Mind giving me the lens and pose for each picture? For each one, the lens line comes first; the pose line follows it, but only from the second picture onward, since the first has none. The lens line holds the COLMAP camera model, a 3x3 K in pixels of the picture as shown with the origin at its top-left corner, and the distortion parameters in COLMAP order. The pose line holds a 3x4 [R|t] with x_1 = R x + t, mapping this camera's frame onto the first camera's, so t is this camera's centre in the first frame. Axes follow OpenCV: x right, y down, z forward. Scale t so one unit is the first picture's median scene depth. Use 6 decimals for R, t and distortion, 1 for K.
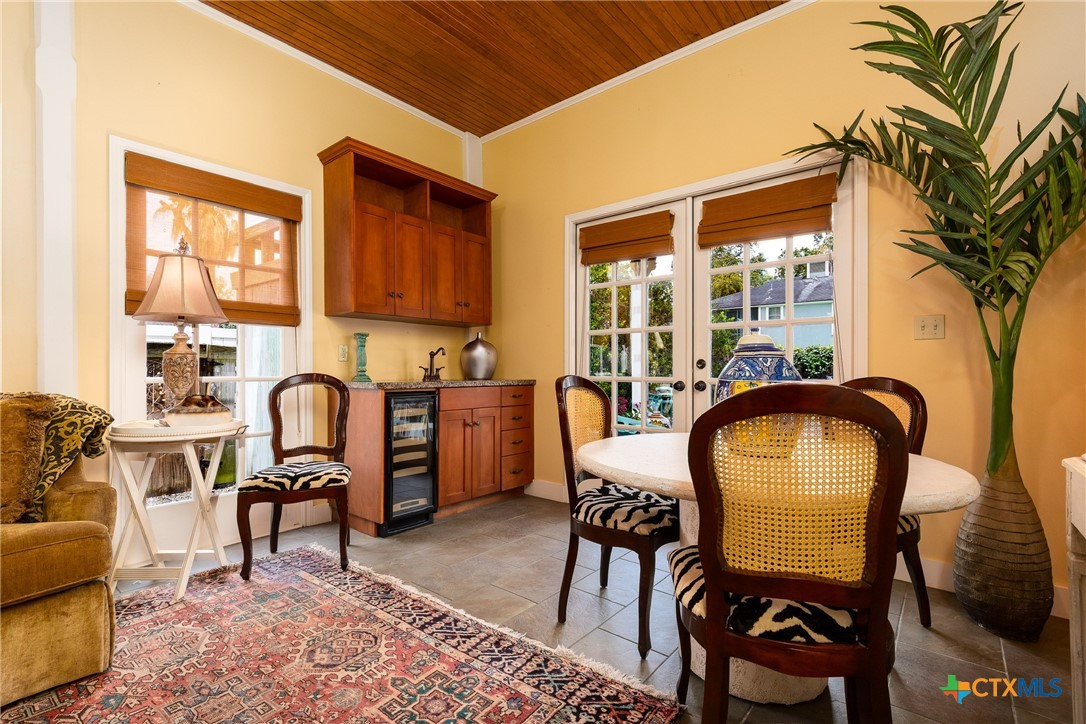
lens RADIAL K [[493.6, 0, 551.2], [0, 493.6, 368.6], [0, 0, 1]] dist [0.004014, -0.002307]
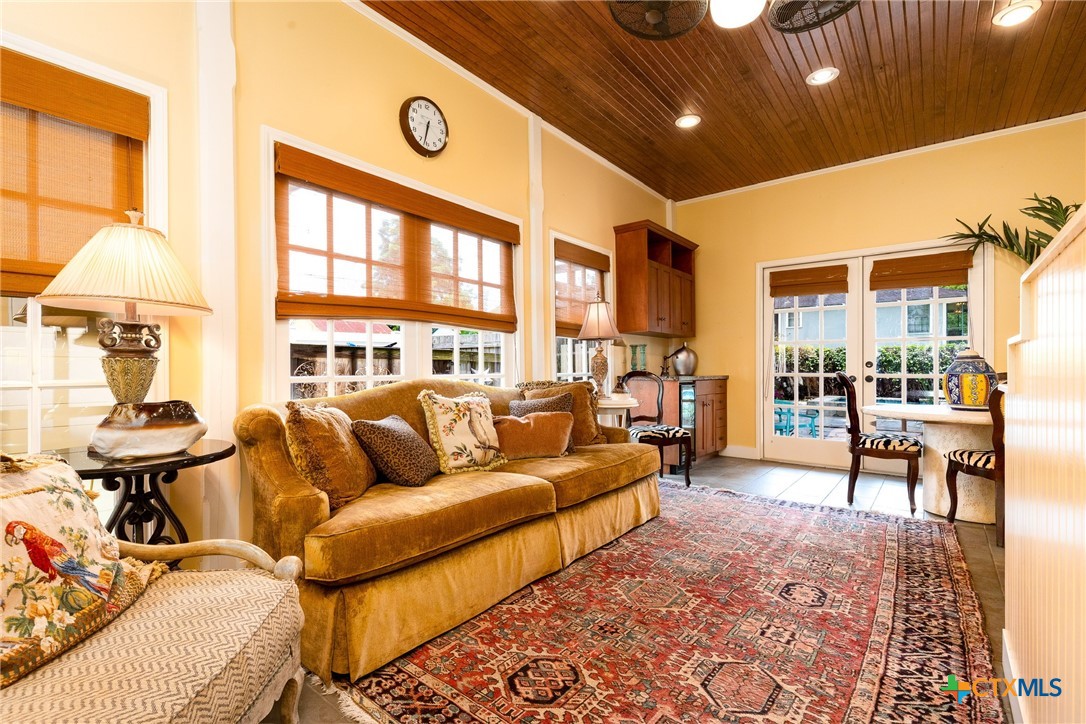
lens RADIAL K [[493.6, 0, 541.5], [0, 493.6, 365.9], [0, 0, 1]] dist [0.004014, -0.002307]
pose [[0.999994, 0.000077, 0.003341, -0.864697], [-0.000070, 0.999998, -0.002193, -0.002074], [-0.003342, 0.002193, 0.999992, -0.647539]]
